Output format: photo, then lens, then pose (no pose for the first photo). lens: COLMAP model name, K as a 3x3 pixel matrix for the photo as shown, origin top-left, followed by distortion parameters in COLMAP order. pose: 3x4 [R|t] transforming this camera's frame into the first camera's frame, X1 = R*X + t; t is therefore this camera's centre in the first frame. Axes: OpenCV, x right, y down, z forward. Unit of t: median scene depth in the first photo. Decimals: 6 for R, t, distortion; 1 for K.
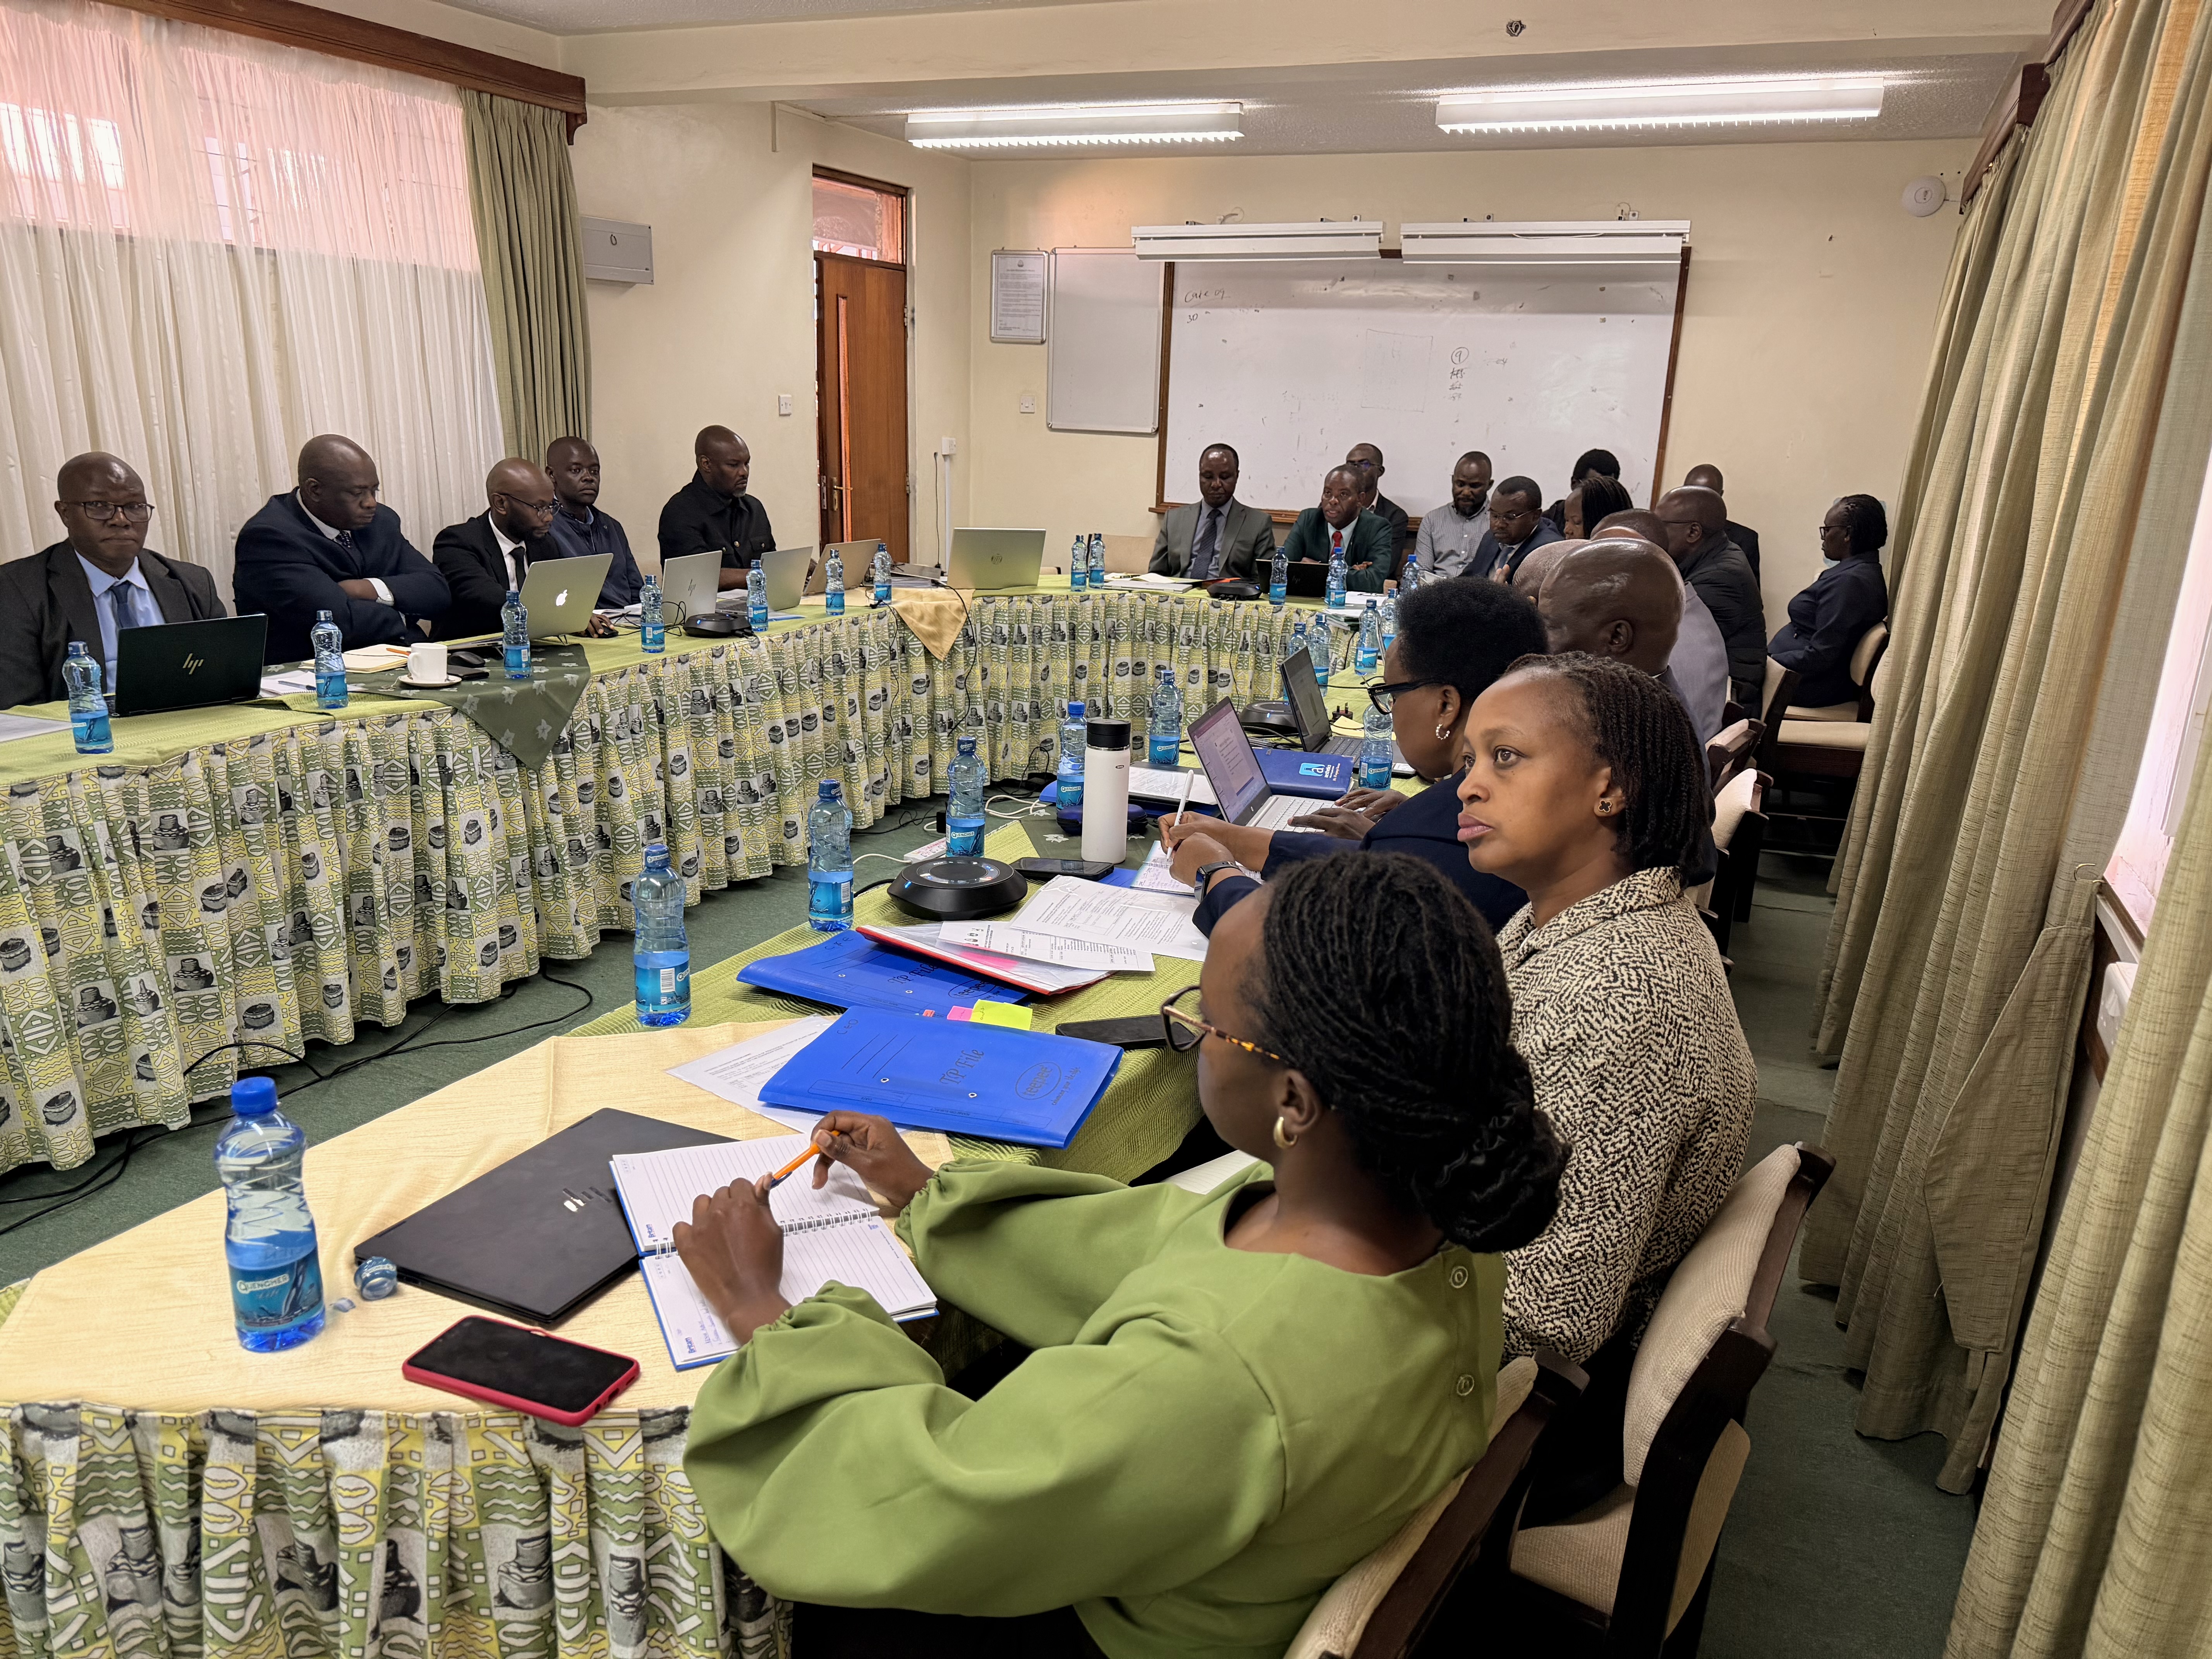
lens RADIAL K [[1573.7, 0, 1087.1], [0, 1573.7, 836.0], [0, 0, 1]] dist [0.050659, -0.052791]
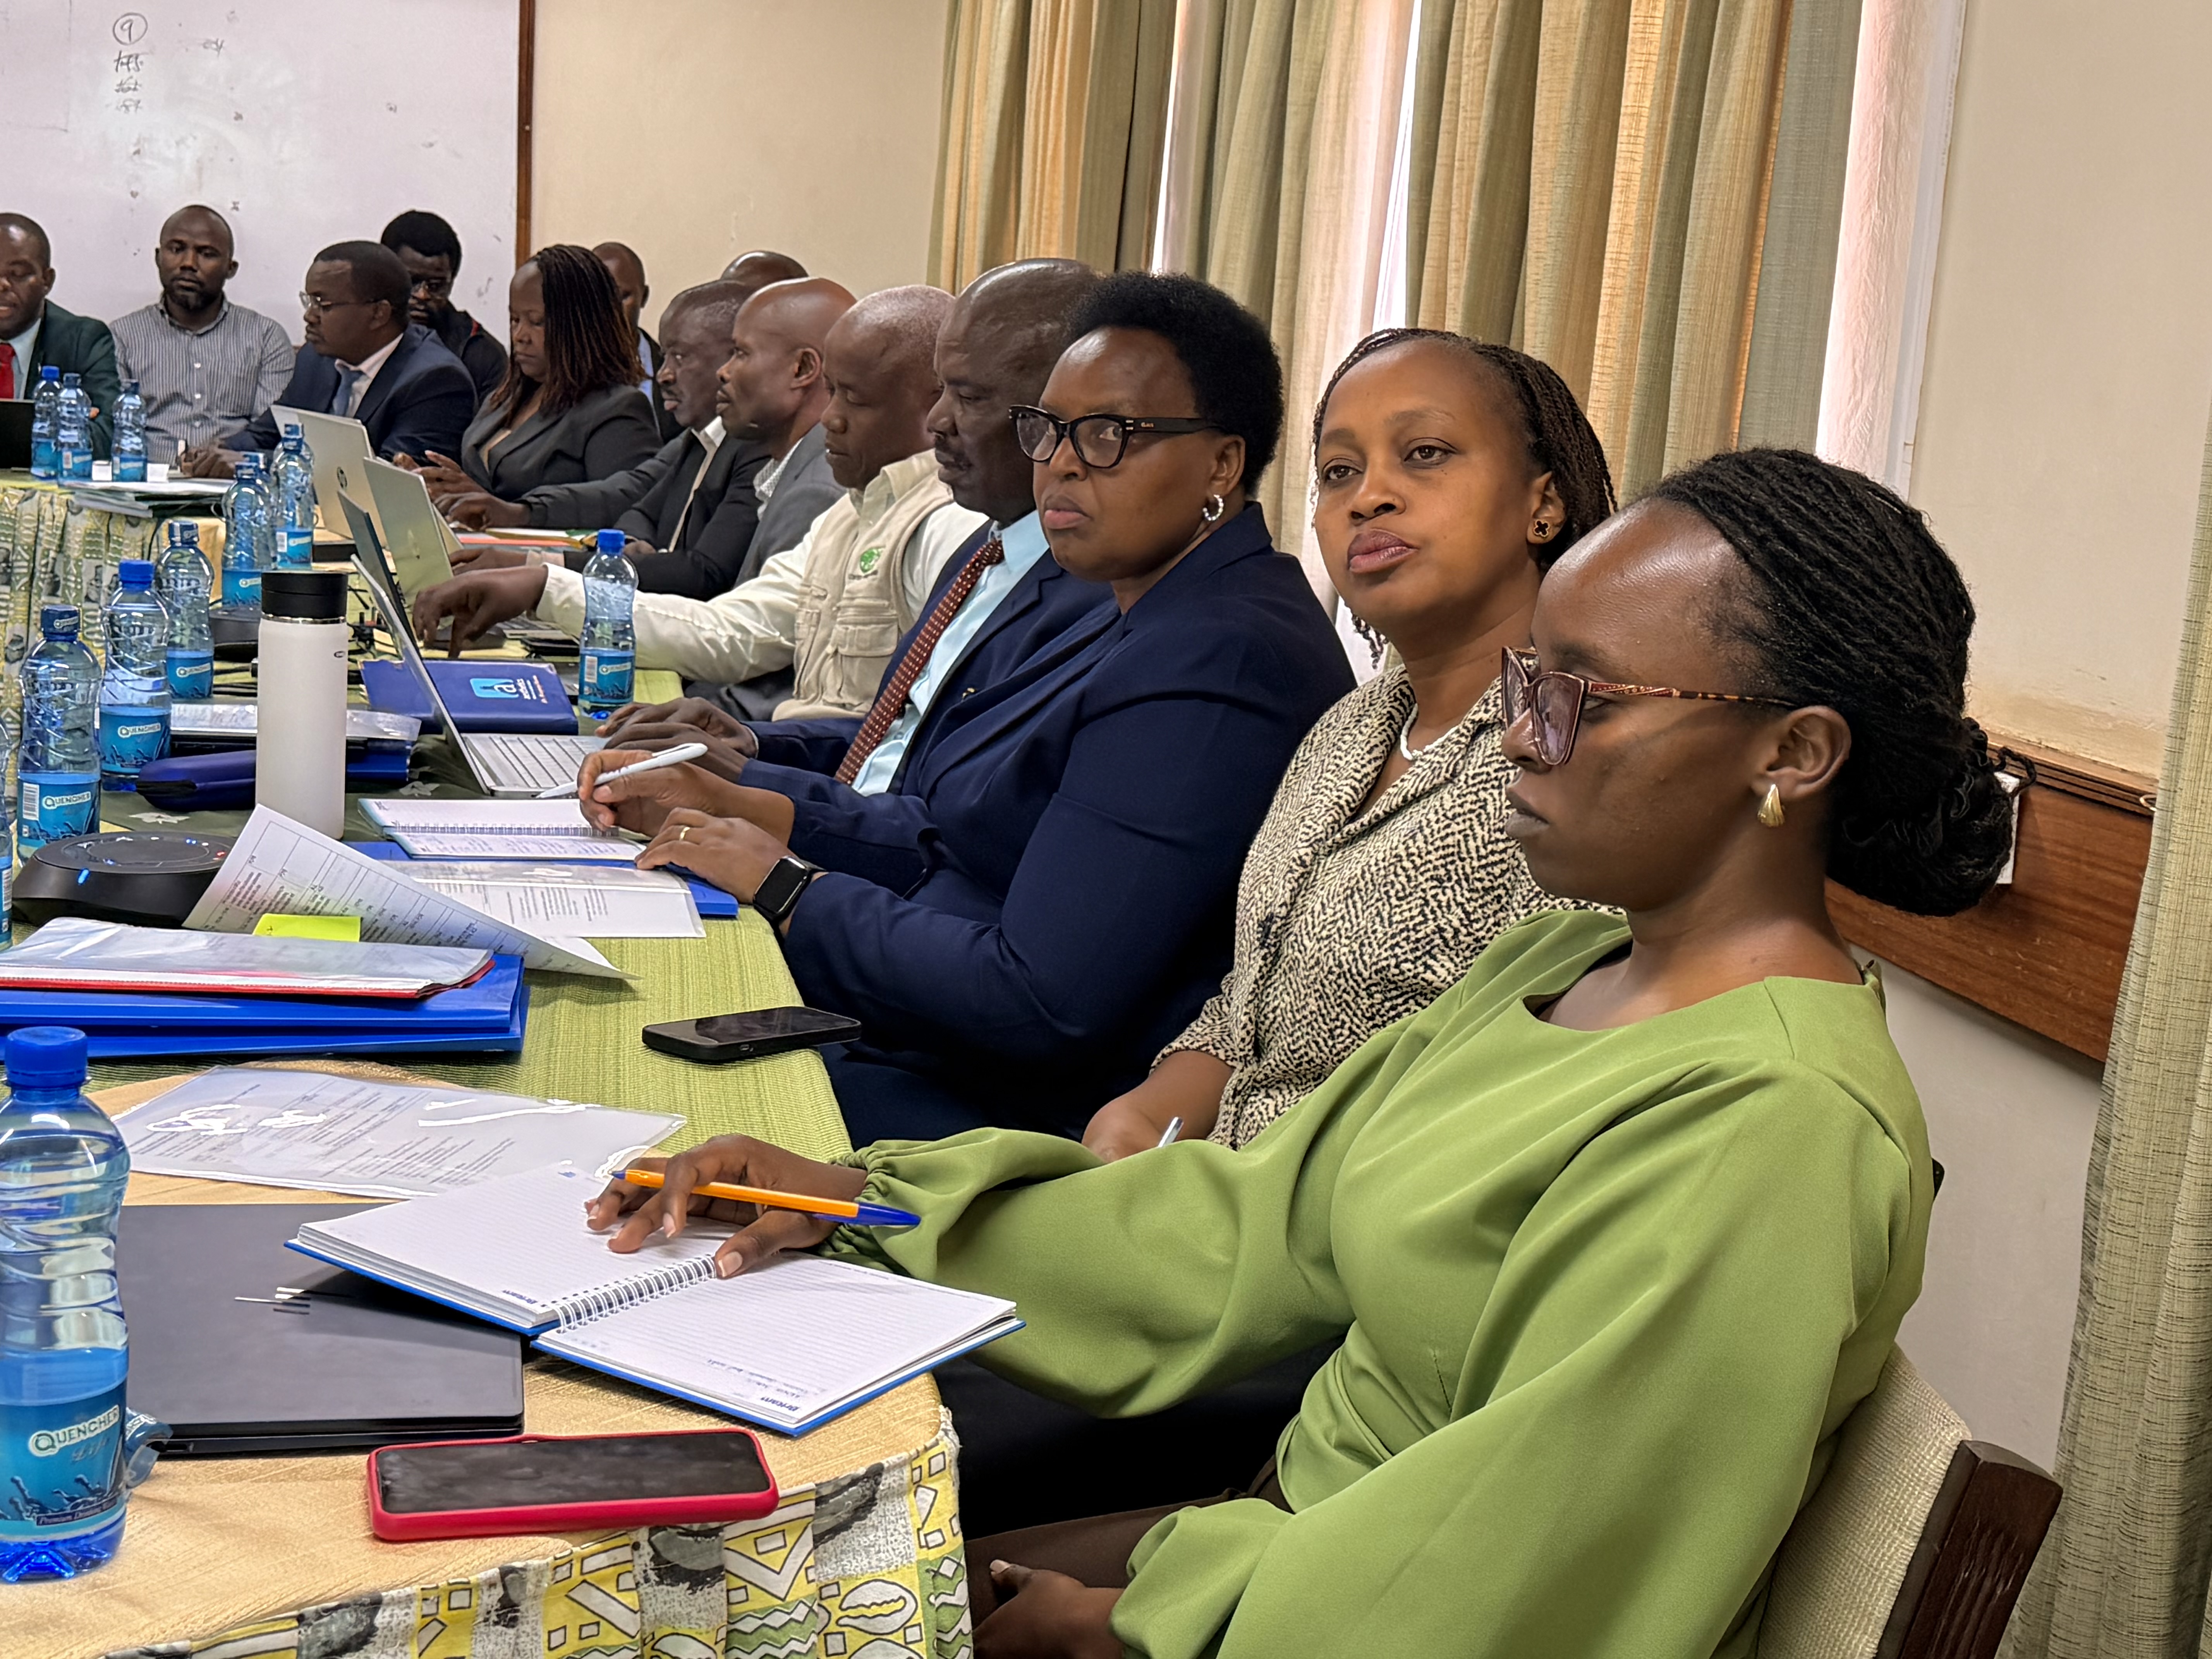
lens RADIAL K [[3096.5, 0, 1136.1], [0, 3096.5, 800.2], [0, 0, 1]] dist [0.141472, 0.000000]
pose [[0.802307, -0.082783, 0.591143, -0.274875], [0.126726, 0.991383, -0.033162, 0.052553], [-0.583304, 0.101519, 0.805885, -0.010276]]
